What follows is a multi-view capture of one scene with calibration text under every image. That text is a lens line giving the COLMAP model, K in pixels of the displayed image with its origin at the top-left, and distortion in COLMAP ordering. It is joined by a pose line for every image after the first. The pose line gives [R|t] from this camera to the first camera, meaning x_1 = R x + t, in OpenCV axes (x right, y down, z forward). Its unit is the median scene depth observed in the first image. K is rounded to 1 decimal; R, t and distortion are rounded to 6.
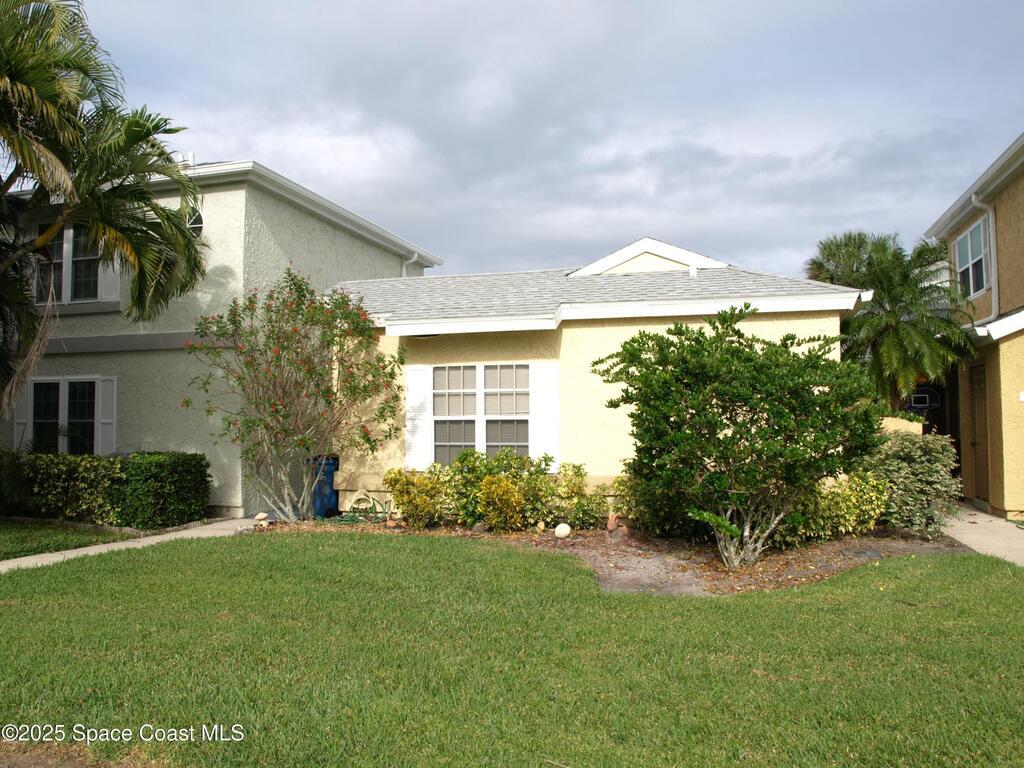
lens RADIAL K [[824.8, 0, 512.0], [0, 824.8, 384.0], [0, 0, 1]] dist [-0.101637, 0.064233]
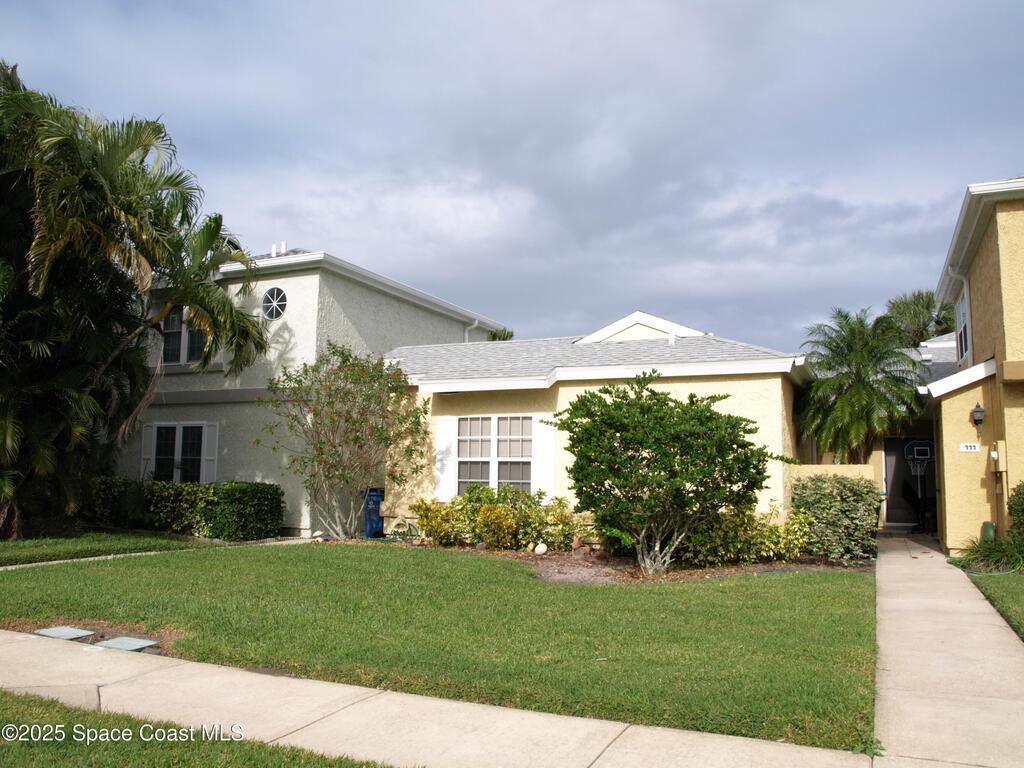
lens RADIAL K [[824.8, 0, 512.0], [0, 824.8, 384.0], [0, 0, 1]] dist [-0.101637, 0.064233]
pose [[0.989299, 0.003403, -0.145862, 0.164706], [-0.012891, 0.997857, -0.064149, 0.007030], [0.145331, 0.065343, 0.987223, -0.211596]]
